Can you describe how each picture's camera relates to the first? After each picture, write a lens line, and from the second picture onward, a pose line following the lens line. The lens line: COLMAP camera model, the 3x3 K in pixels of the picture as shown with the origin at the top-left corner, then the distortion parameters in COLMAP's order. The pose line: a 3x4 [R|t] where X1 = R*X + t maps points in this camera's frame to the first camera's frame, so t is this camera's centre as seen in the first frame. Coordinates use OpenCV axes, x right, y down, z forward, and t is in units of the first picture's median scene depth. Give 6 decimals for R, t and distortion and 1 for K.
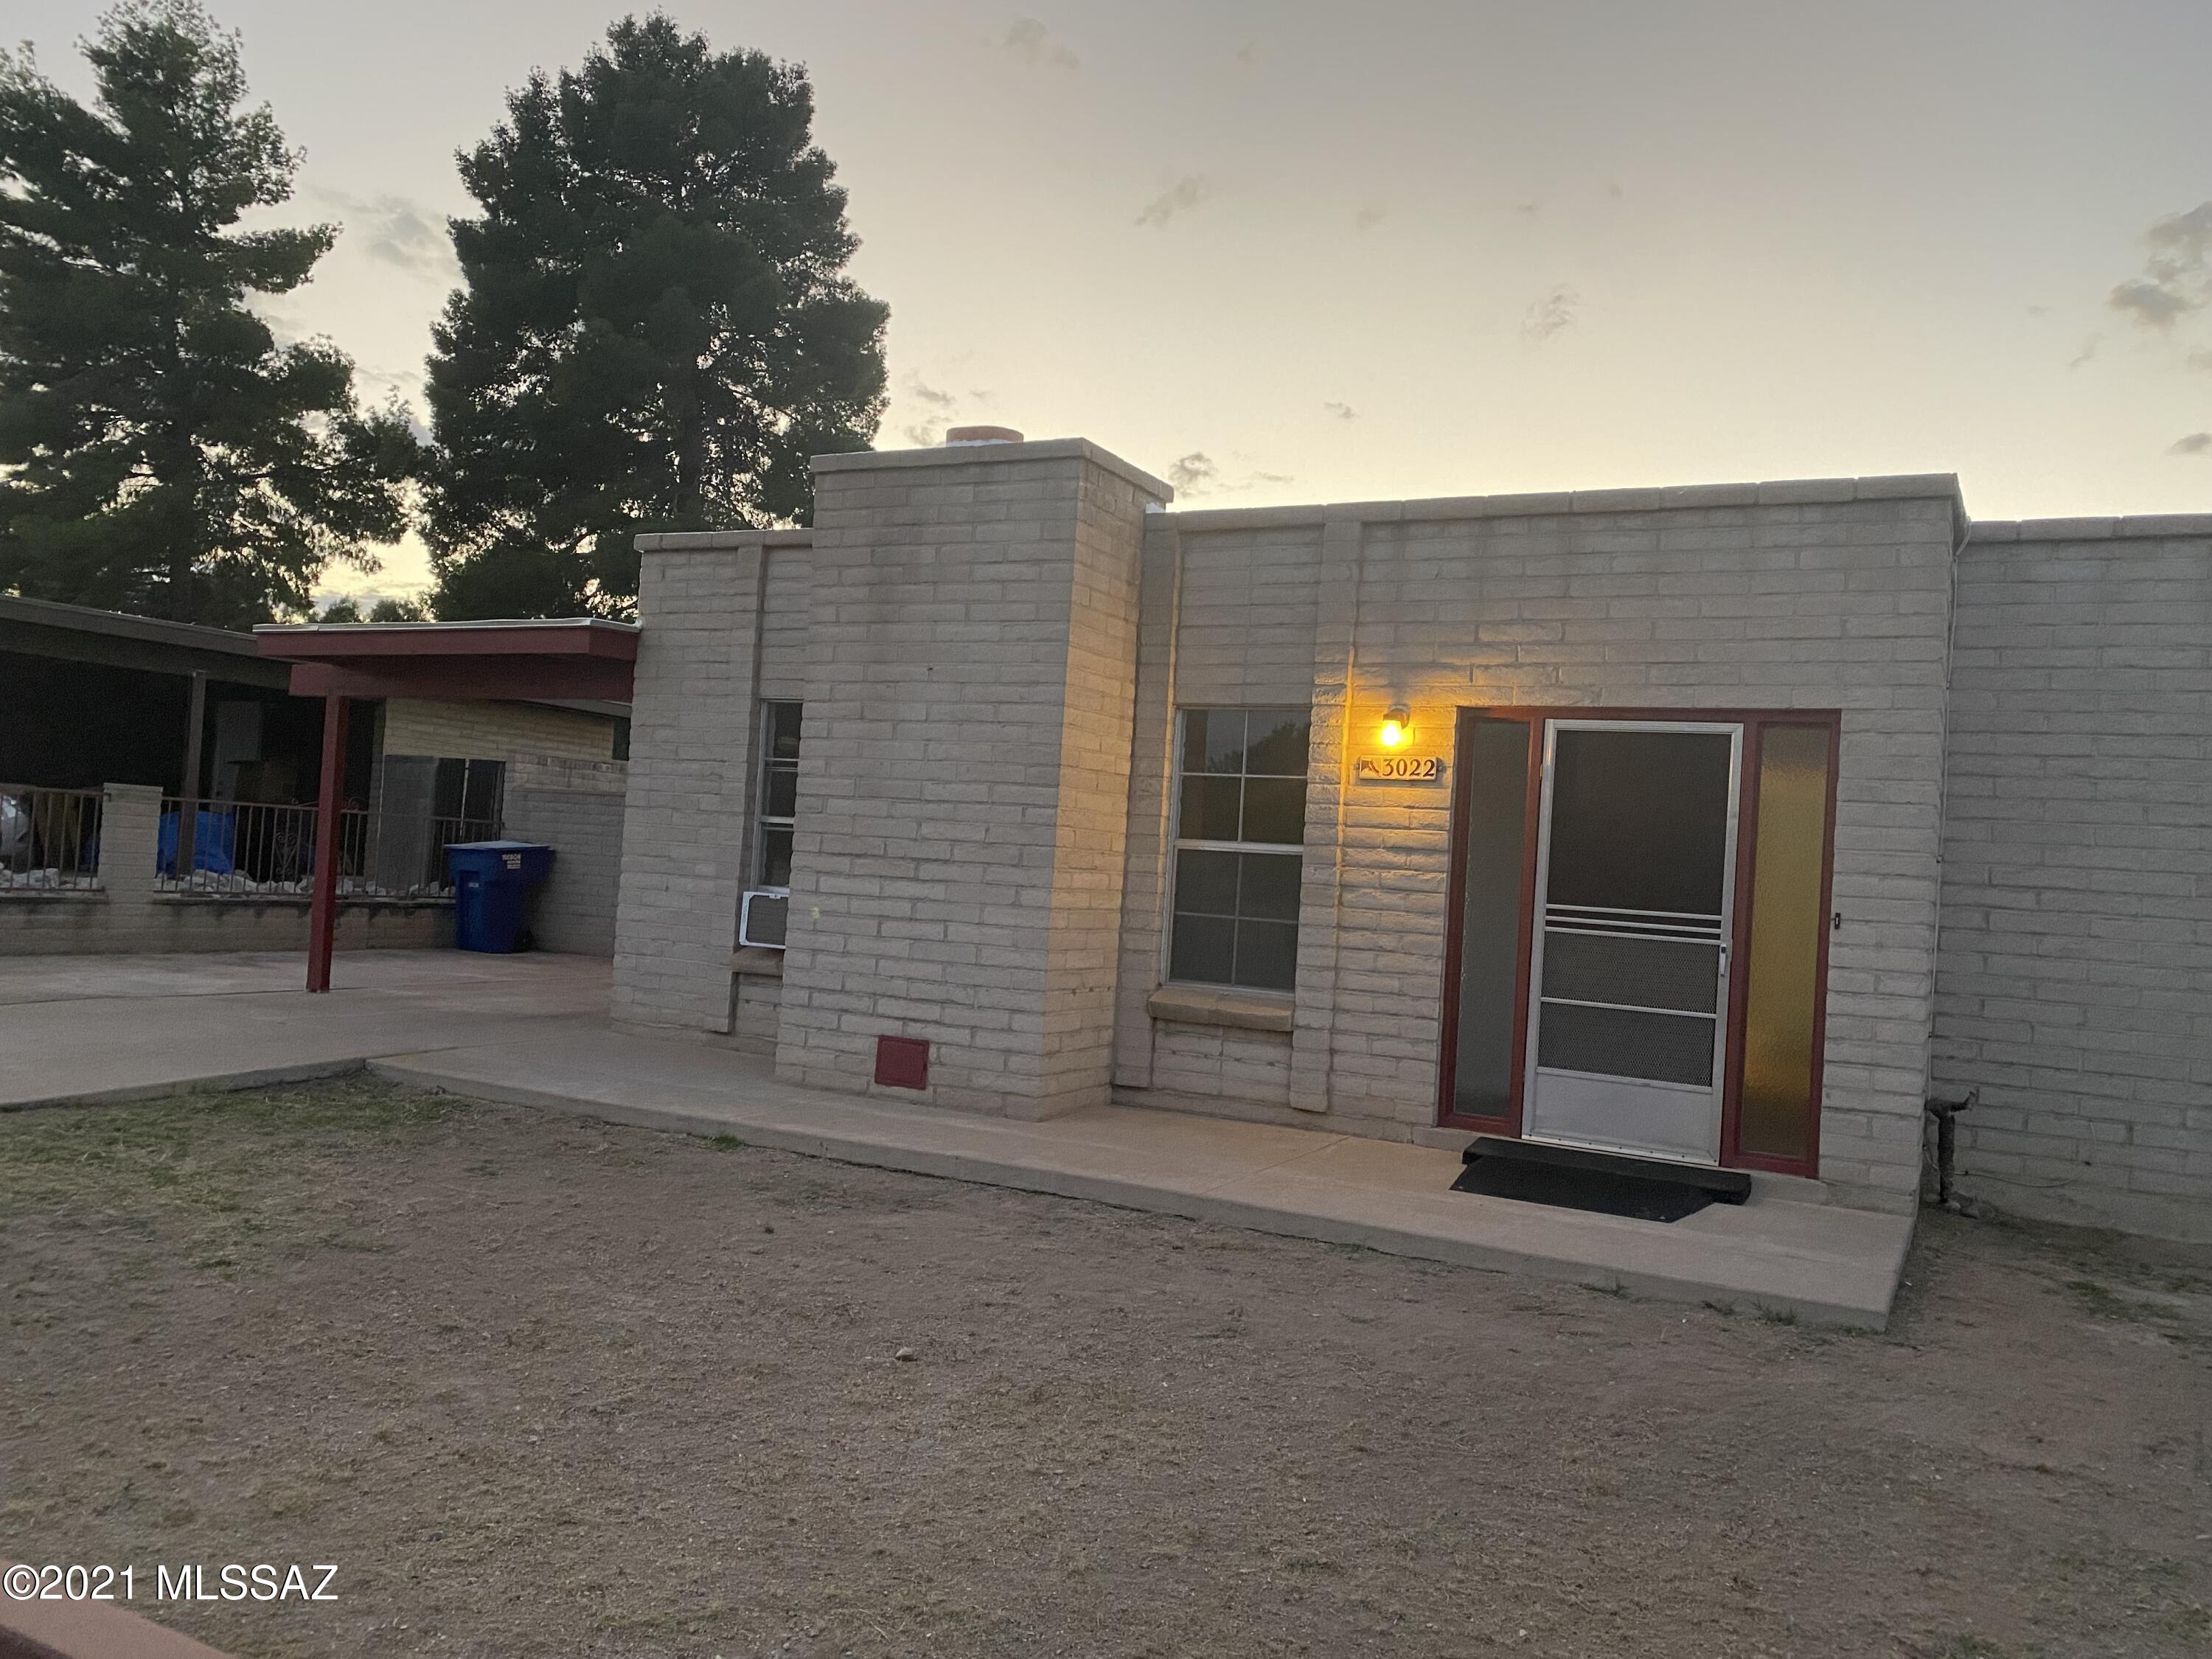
lens RADIAL K [[1648.5, 0, 1107.9], [0, 1648.5, 825.4], [0, 0, 1]] dist [0.005105, -0.005406]
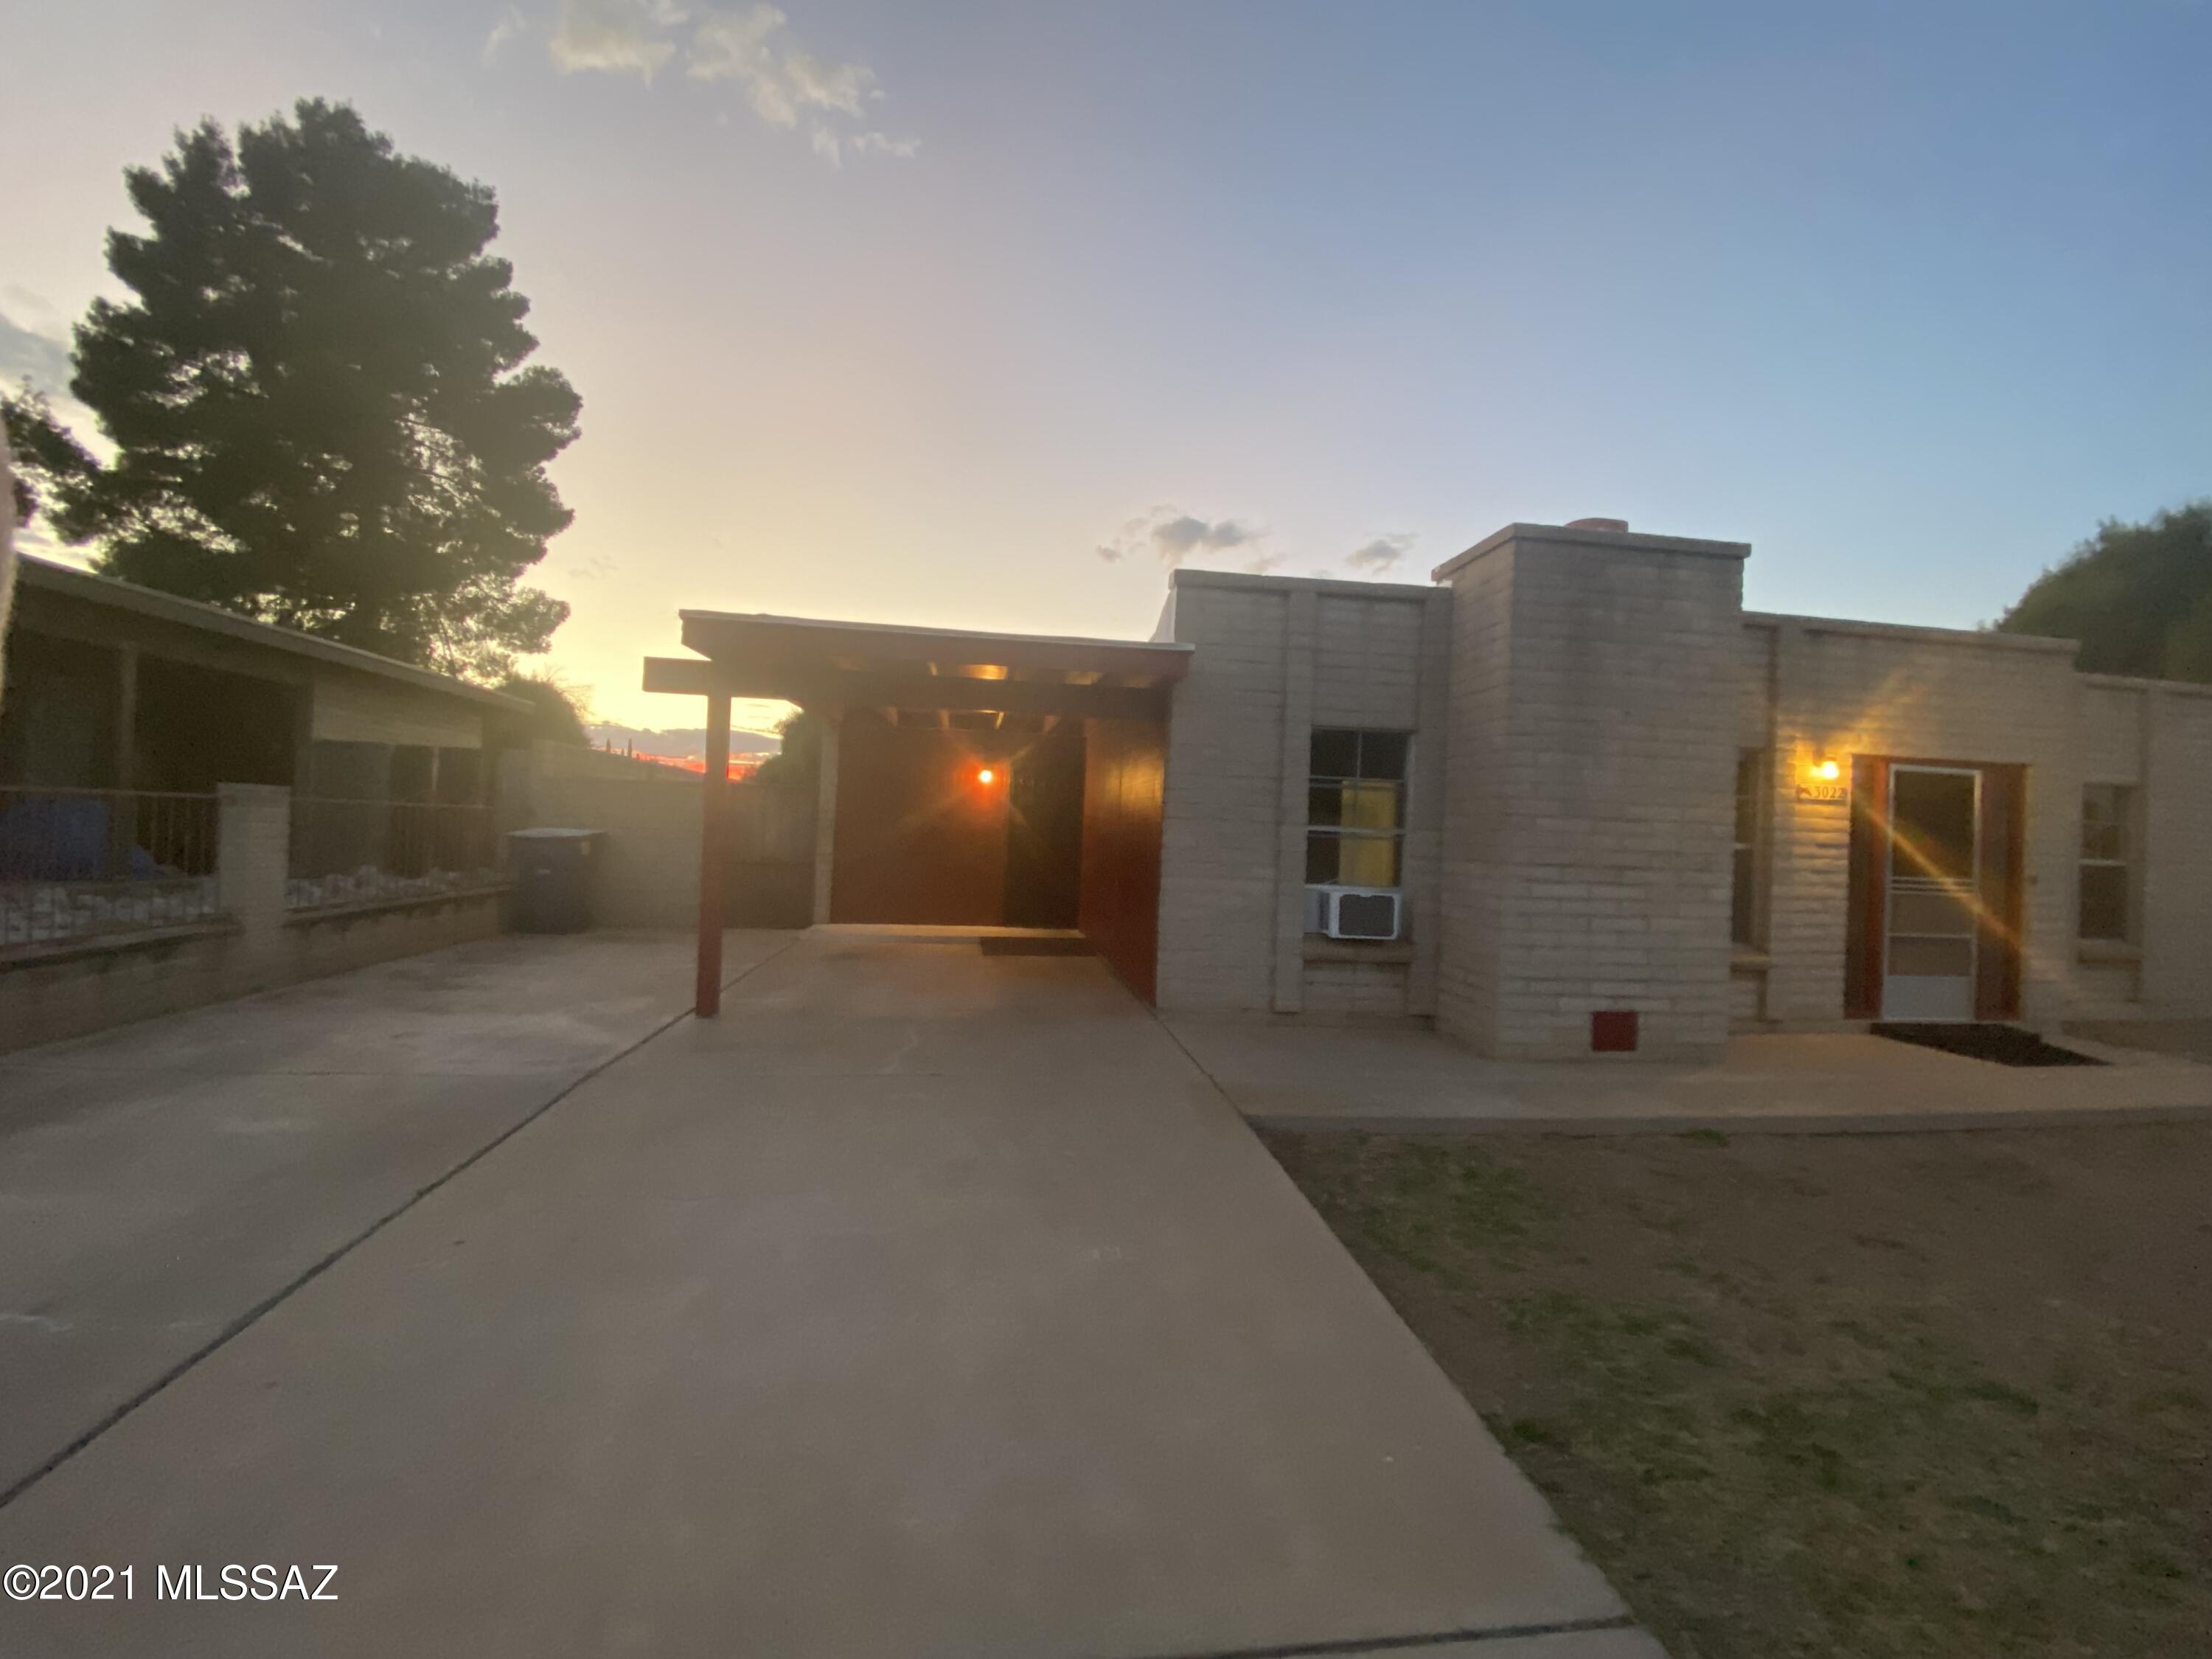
lens RADIAL K [[903.9, 0, 1103.6], [0, 903.9, 826.8], [0, 0, 1]] dist [-0.024723, -0.001158]
pose [[0.824047, -0.030239, 0.565714, -0.808188], [-0.000816, 0.998510, 0.054562, -0.045723], [-0.566521, -0.045423, 0.822795, 0.665184]]
